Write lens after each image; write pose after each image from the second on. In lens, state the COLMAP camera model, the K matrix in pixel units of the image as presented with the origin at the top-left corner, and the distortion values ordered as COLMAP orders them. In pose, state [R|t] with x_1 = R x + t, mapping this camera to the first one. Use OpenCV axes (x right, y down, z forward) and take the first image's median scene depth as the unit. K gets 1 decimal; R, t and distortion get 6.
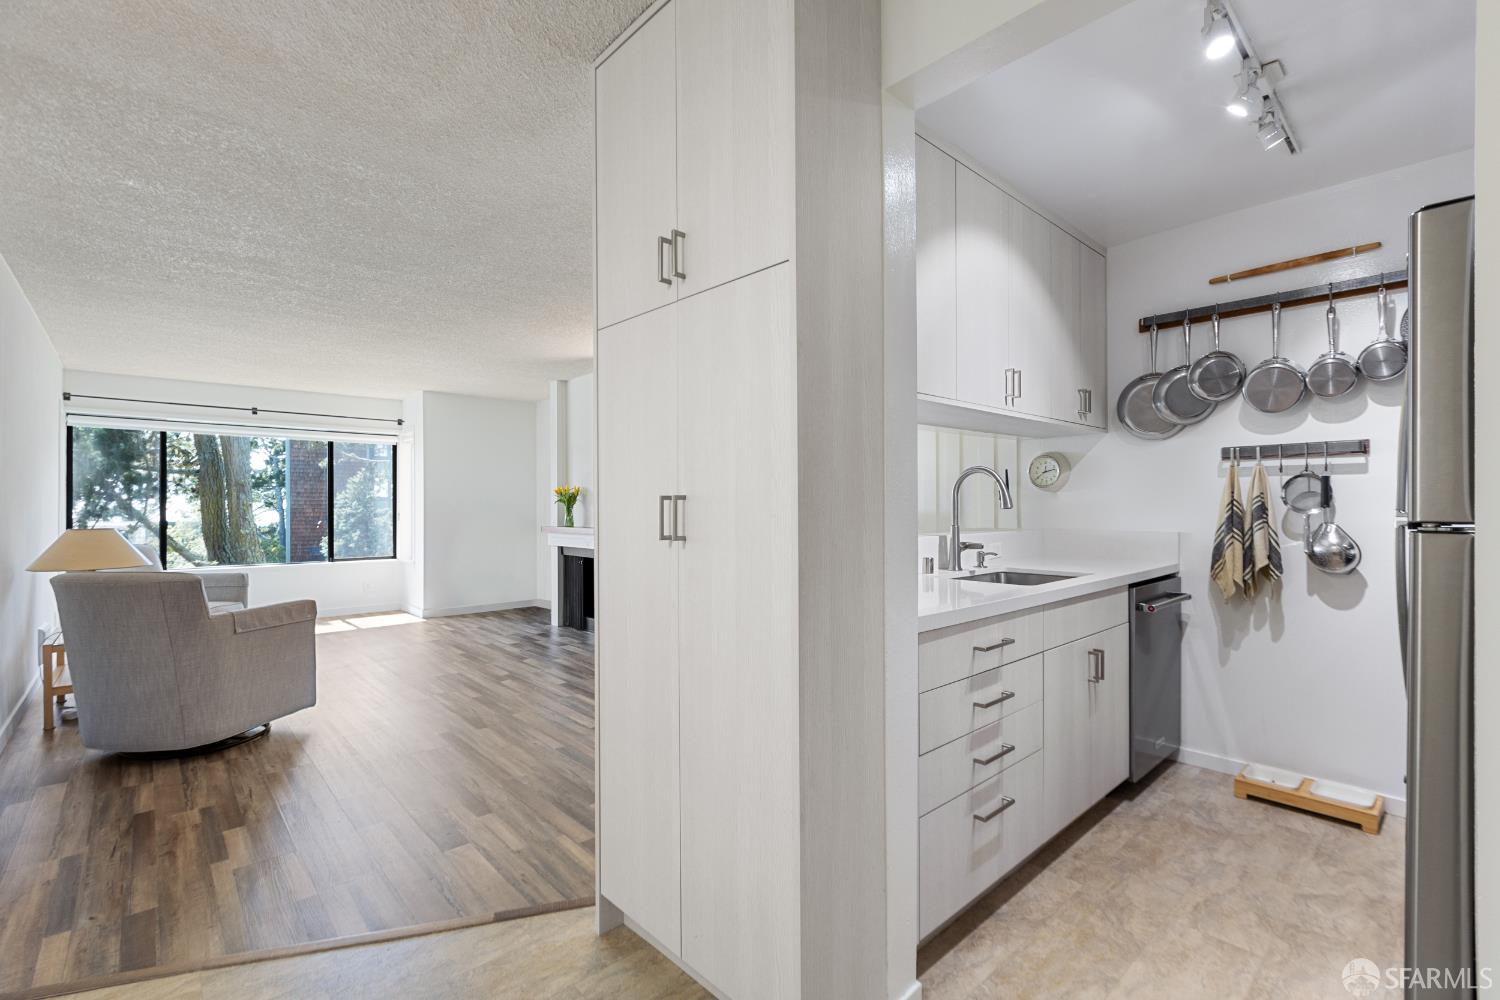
lens RADIAL K [[666.1, 0, 762.8], [0, 666.1, 506.3], [0, 0, 1]] dist [-0.001722, -0.000374]
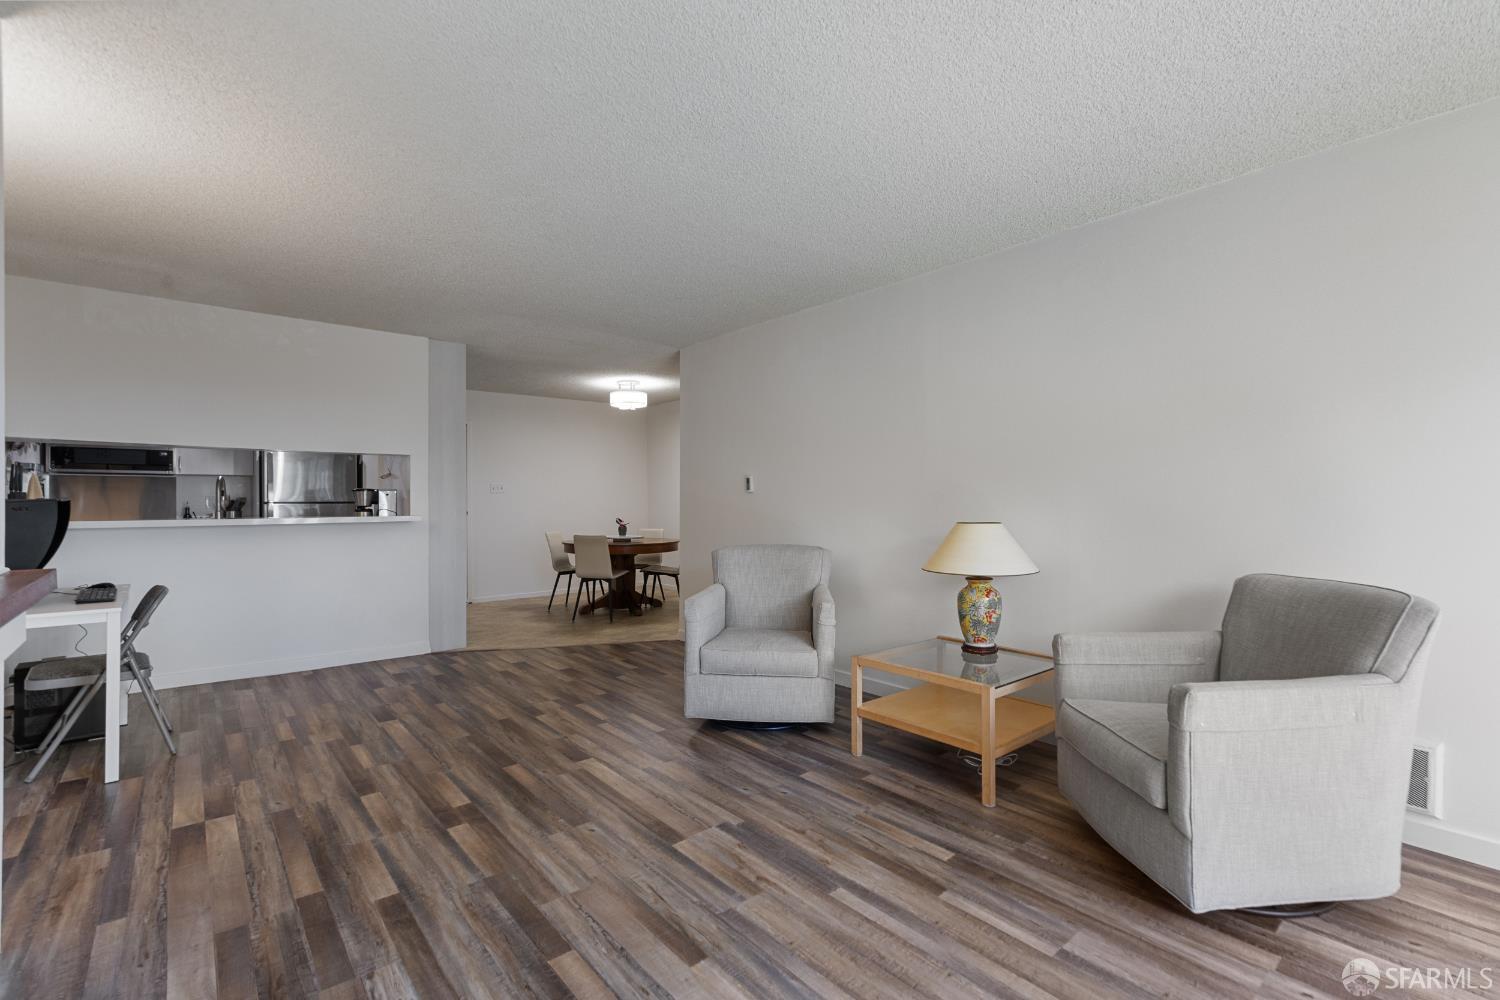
lens RADIAL K [[666.1, 0, 754.9], [0, 666.1, 497.5], [0, 0, 1]] dist [-0.001722, -0.000374]
pose [[-0.999113, 0.006528, 0.041599, -0.662794], [0.006523, 0.999979, -0.000258, 0.002254], [-0.041600, 0.000013, -0.999134, 1.560755]]
